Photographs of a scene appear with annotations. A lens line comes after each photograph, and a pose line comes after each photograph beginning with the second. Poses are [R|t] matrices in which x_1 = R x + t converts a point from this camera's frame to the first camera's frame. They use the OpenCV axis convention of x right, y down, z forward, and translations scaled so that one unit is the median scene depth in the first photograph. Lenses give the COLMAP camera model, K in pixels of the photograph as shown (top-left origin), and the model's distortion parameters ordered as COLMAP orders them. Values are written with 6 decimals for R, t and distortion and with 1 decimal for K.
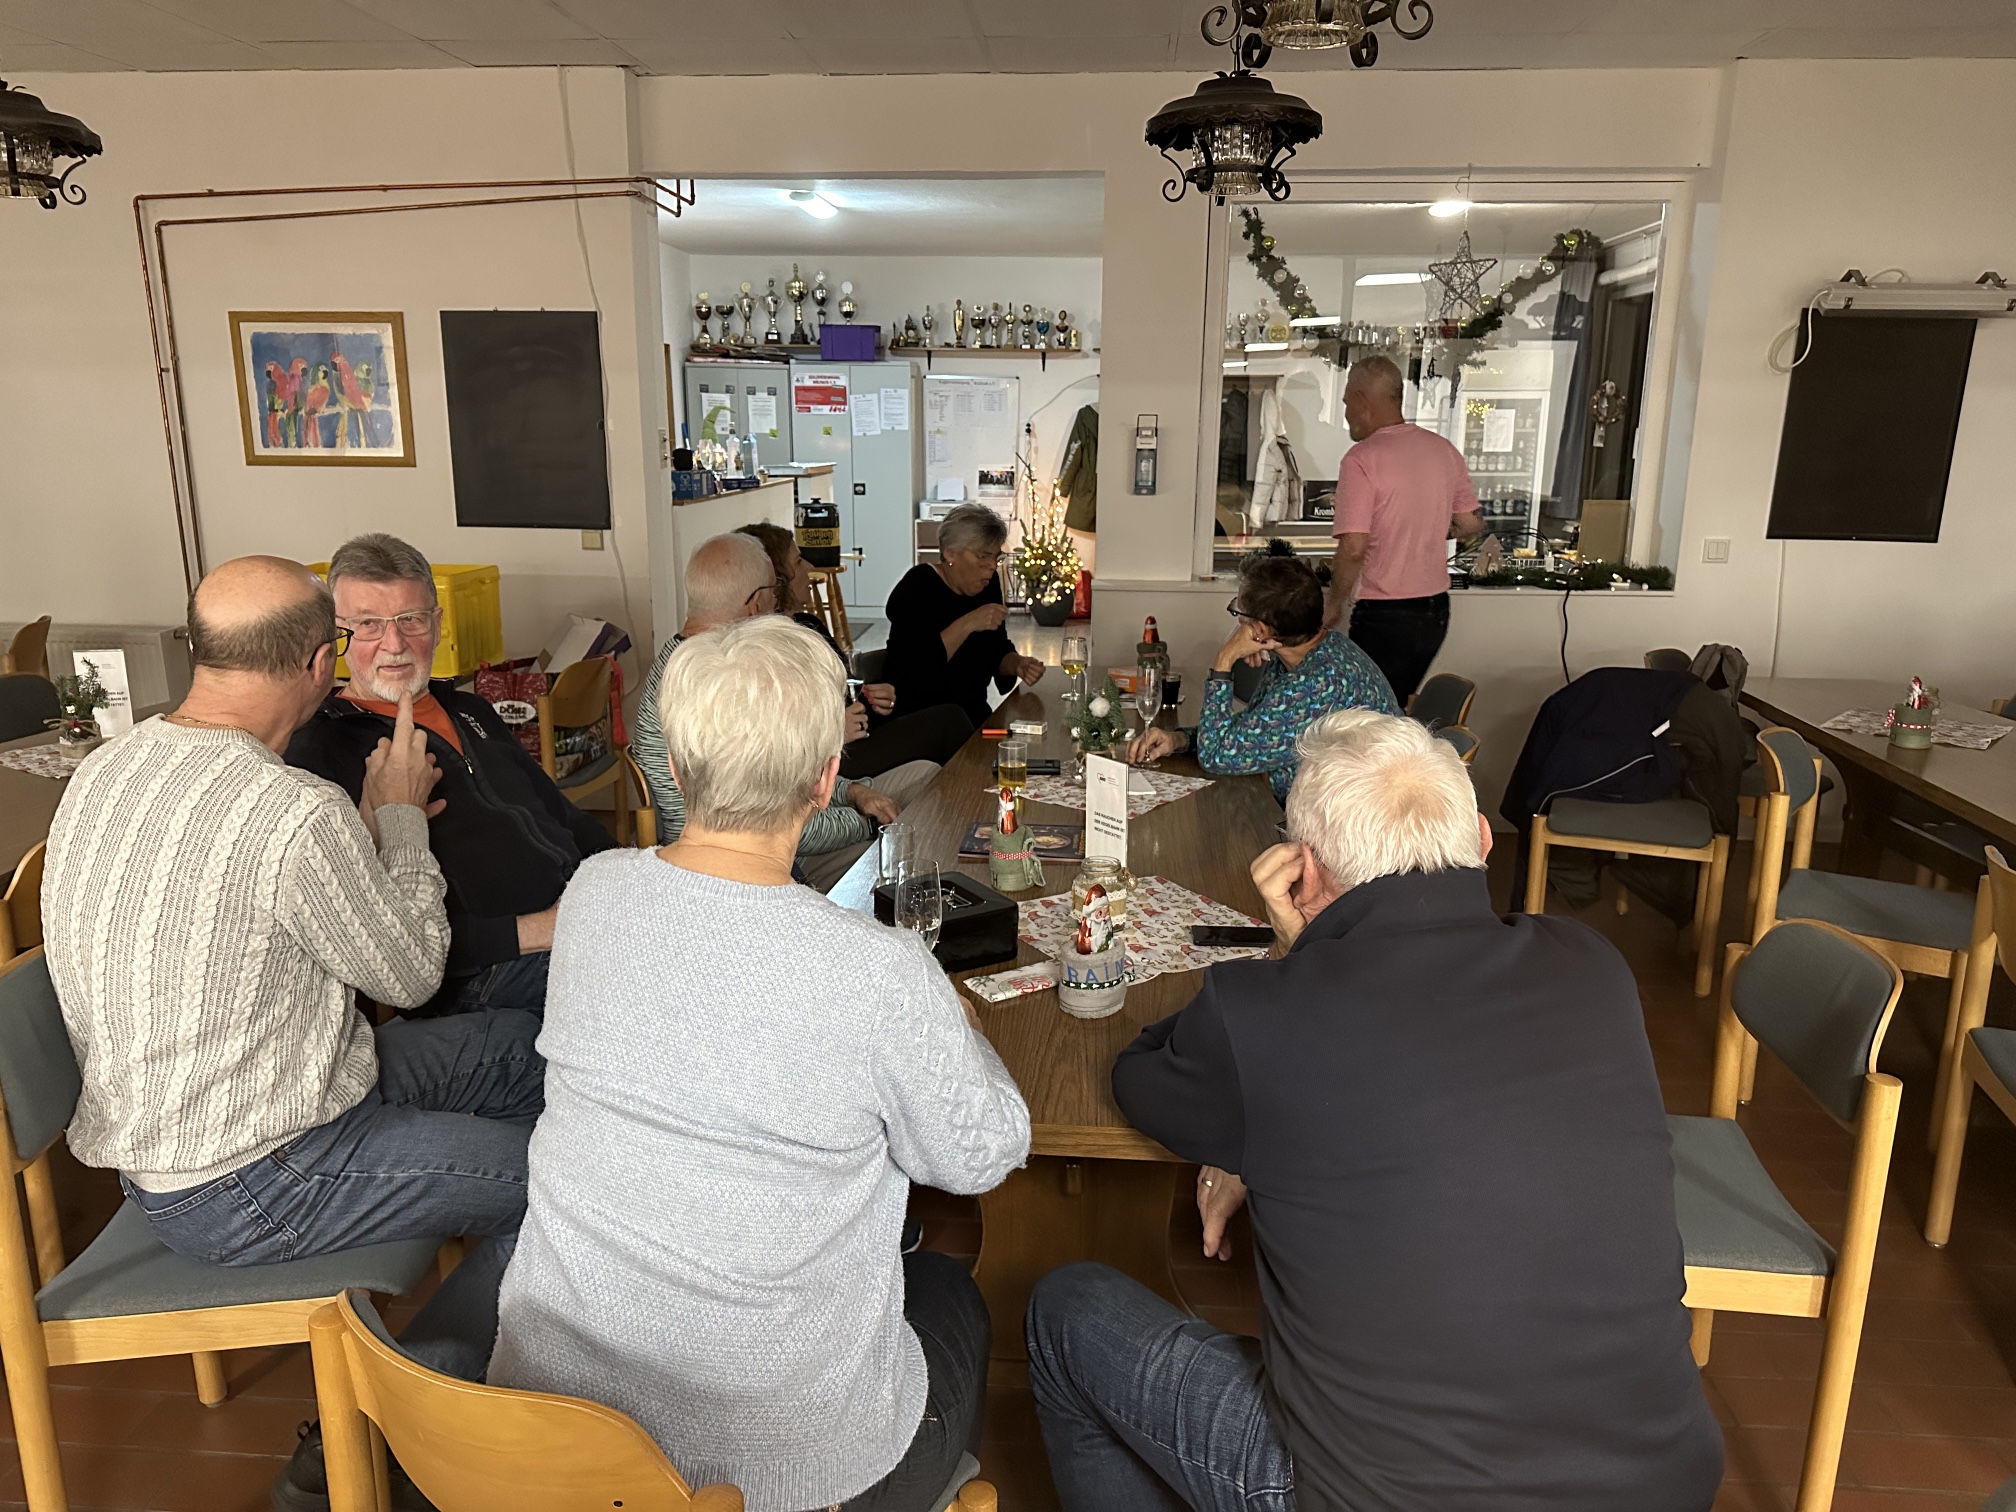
lens RADIAL K [[1426.4, 0, 1008.0], [0, 1426.4, 756.0], [0, 0, 1]] dist [0.032763, -0.060520]
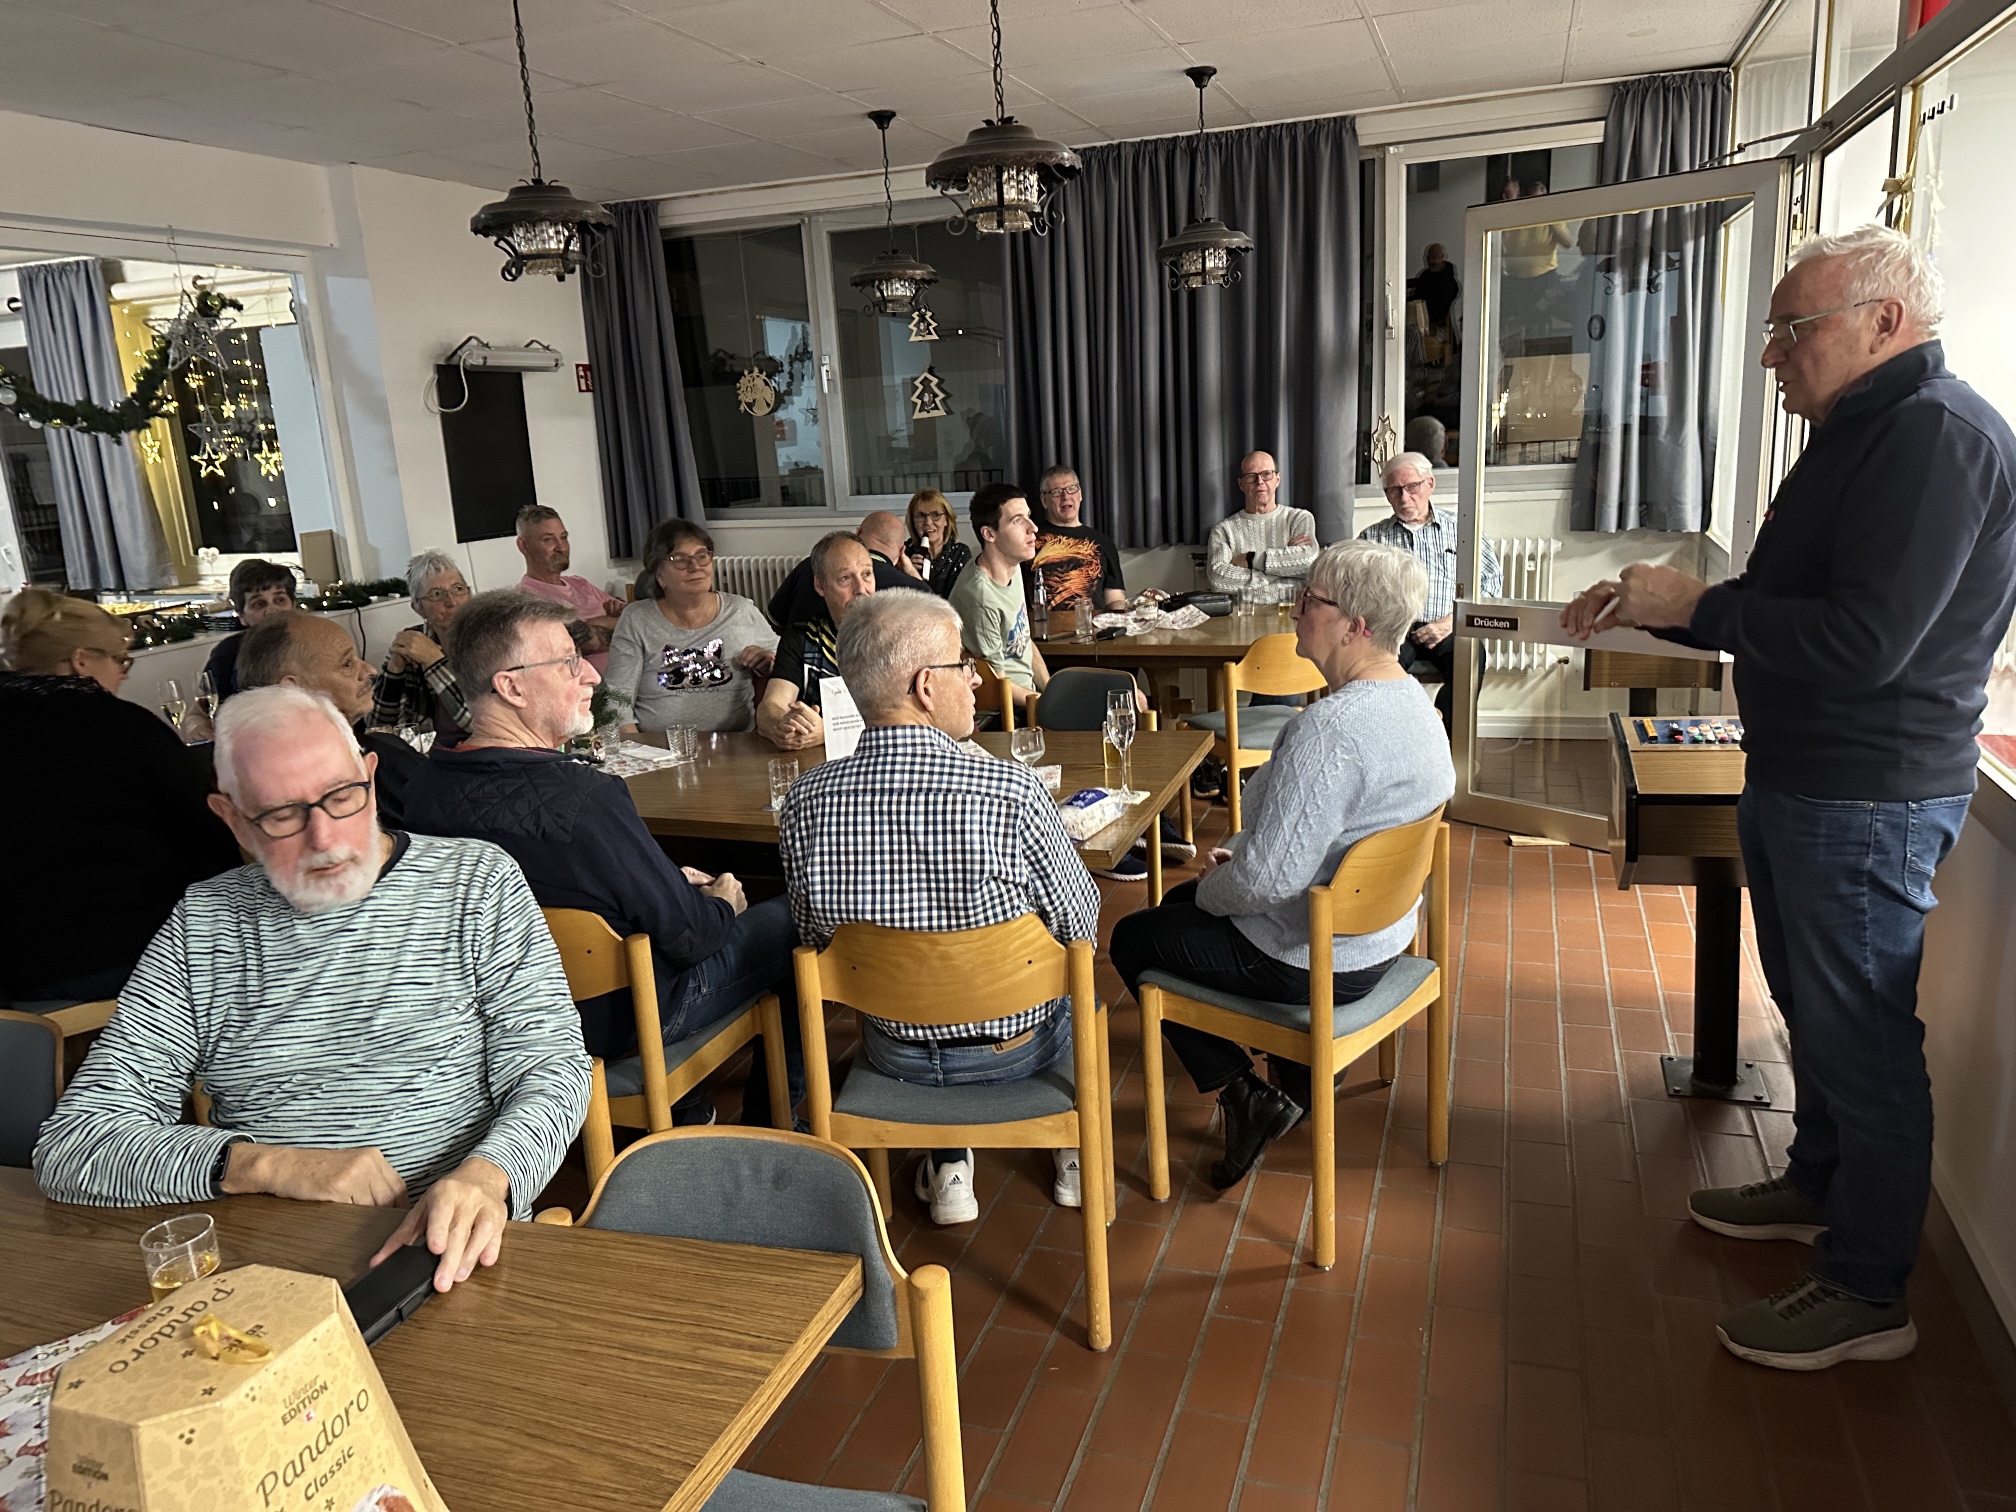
lens RADIAL K [[1426.4, 0, 1008.0], [0, 1426.4, 756.0], [0, 0, 1]] dist [0.032763, -0.060520]
pose [[0.263955, -0.247894, 0.932135, -0.323884], [0.269184, 0.946944, 0.175606, -0.036088], [-0.926211, 0.204564, 0.316680, 0.100520]]
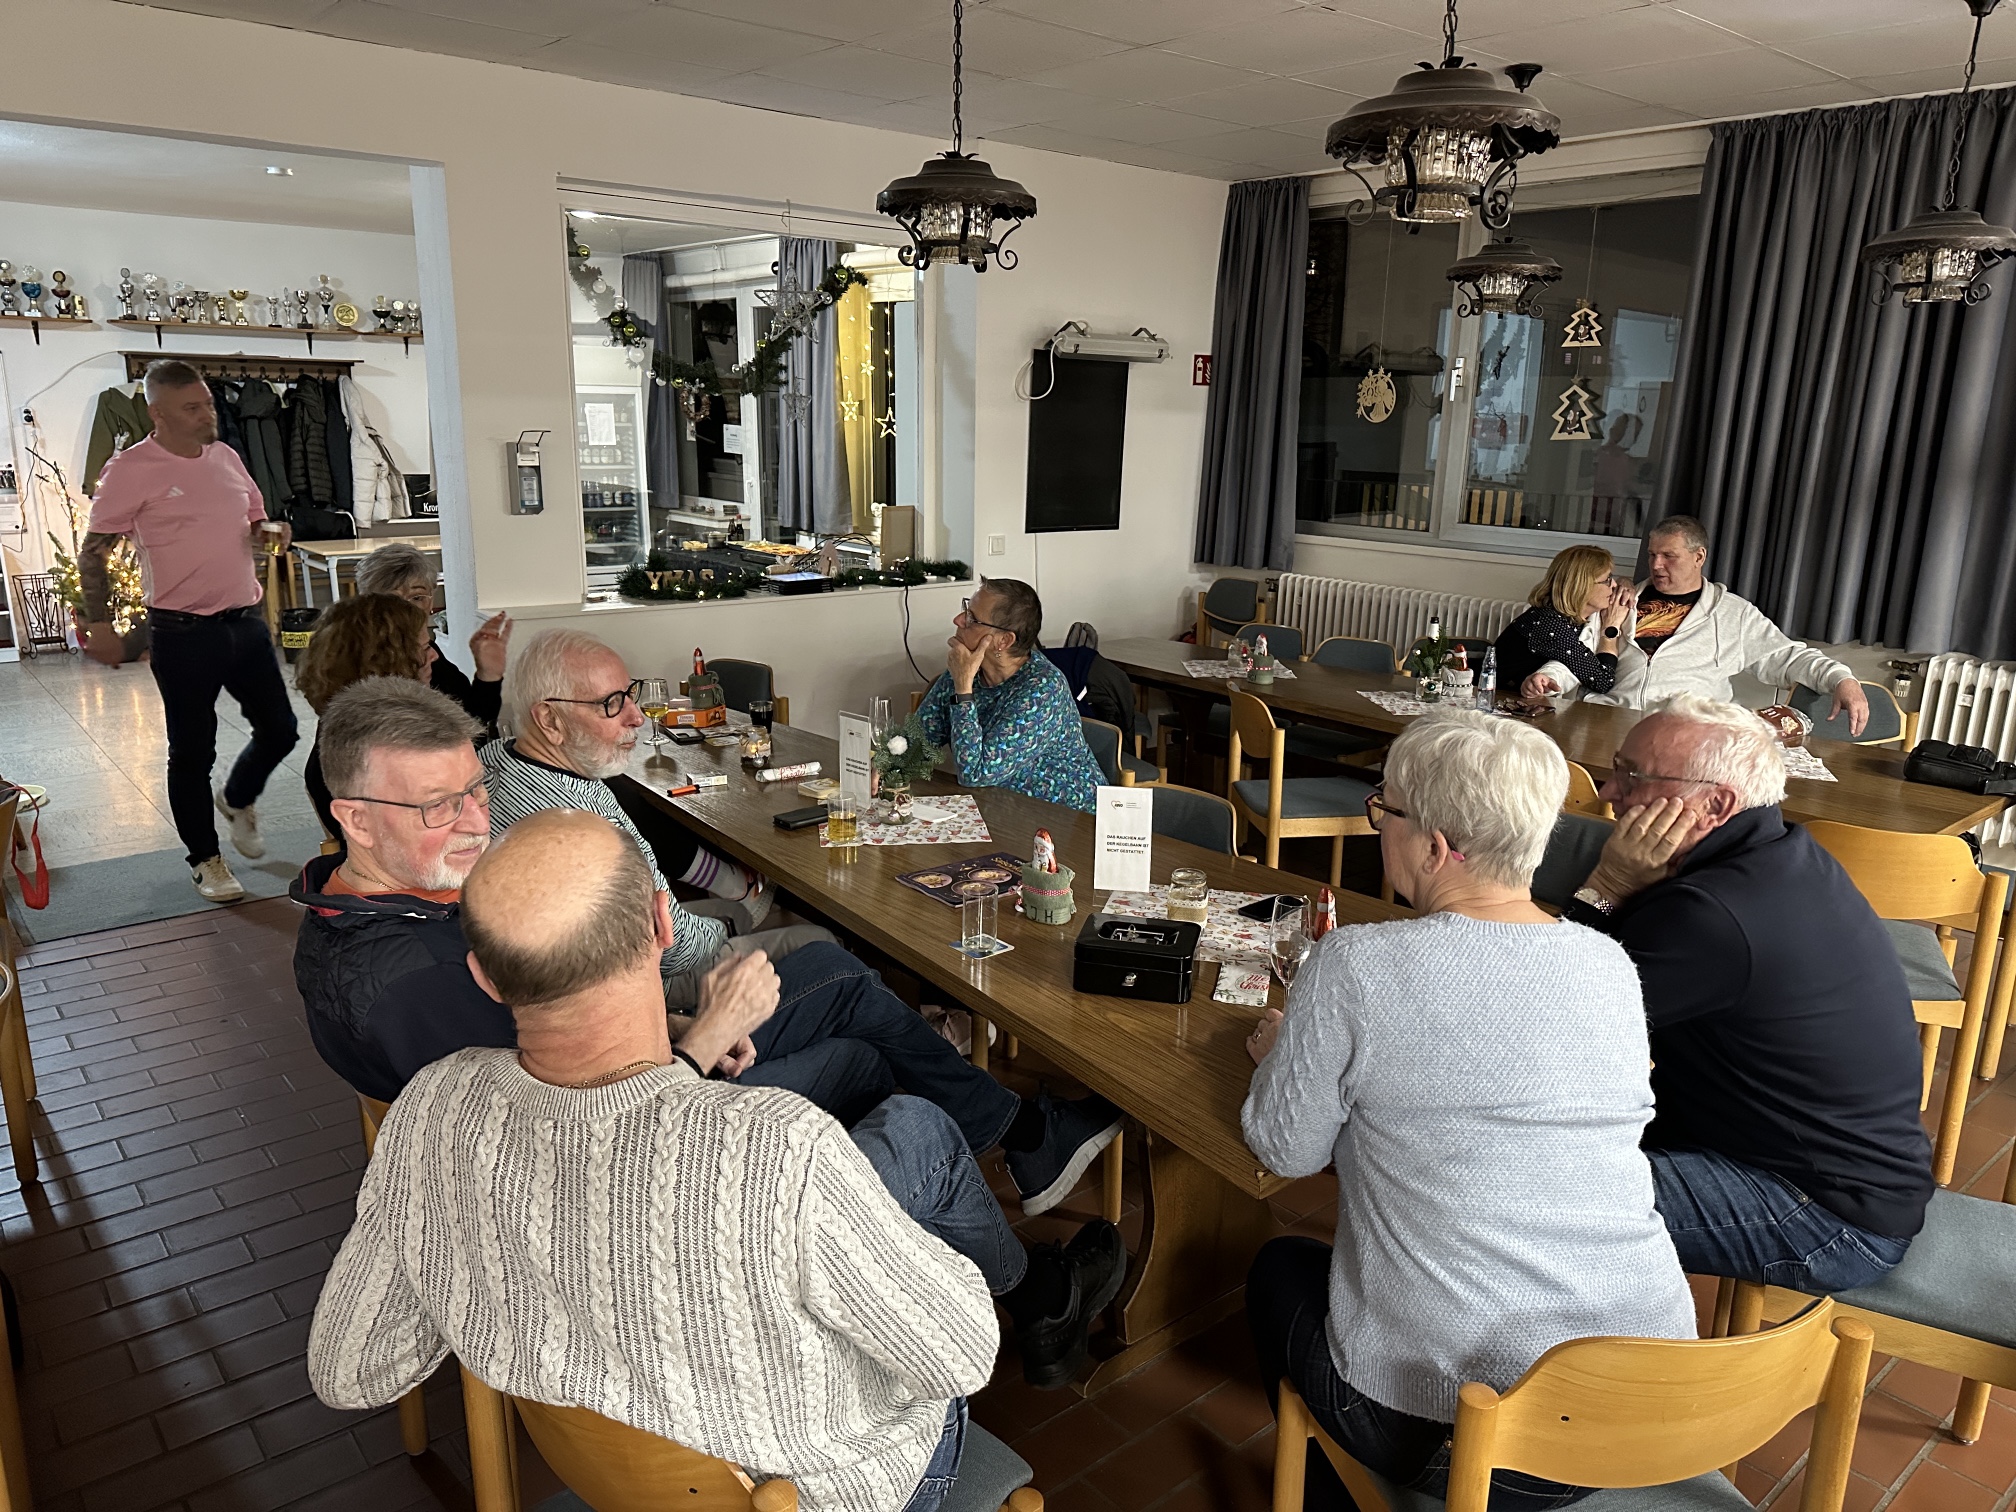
lens RADIAL K [[1433.9, 0, 973.2], [0, 1433.9, 757.3], [0, 0, 1]] dist [0.108271, -0.149643]
pose [[0.704293, -0.162455, 0.691072, -0.230250], [0.145955, 0.985804, 0.082992, -0.038645], [-0.694744, 0.042415, 0.718005, 0.073579]]
